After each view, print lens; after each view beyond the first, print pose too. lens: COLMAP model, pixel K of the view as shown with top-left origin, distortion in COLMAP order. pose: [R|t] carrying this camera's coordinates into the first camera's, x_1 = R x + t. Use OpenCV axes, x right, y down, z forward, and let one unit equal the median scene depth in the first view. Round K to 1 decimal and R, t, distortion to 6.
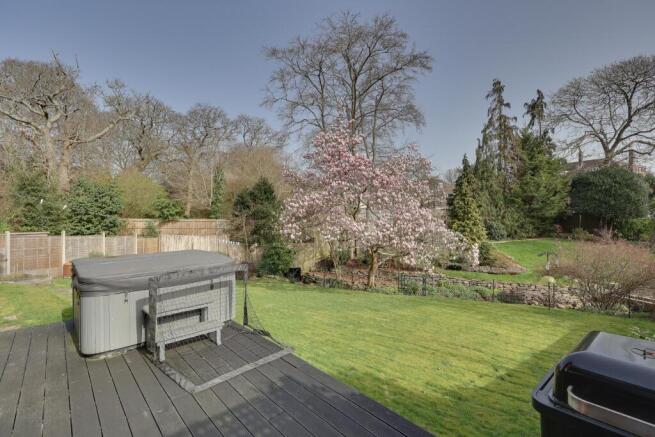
lens RADIAL K [[305.3, 0, 327.2], [0, 305.3, 217.5], [0, 0, 1]] dist [0.003336, 0.001723]
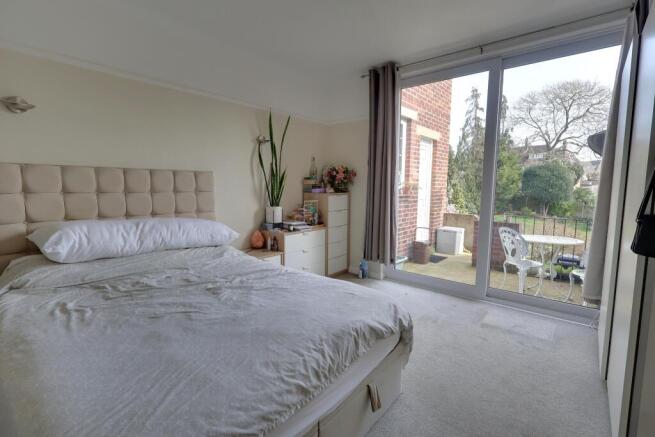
lens RADIAL K [[305.3, 0, 325.9], [0, 305.3, 217.6], [0, 0, 1]] dist [0.003336, 0.001723]
pose [[0.991616, 0.003551, 0.129167, -0.211560], [-0.015766, 0.995479, 0.093664, -0.031848], [-0.128251, -0.094915, 0.987189, -0.206751]]
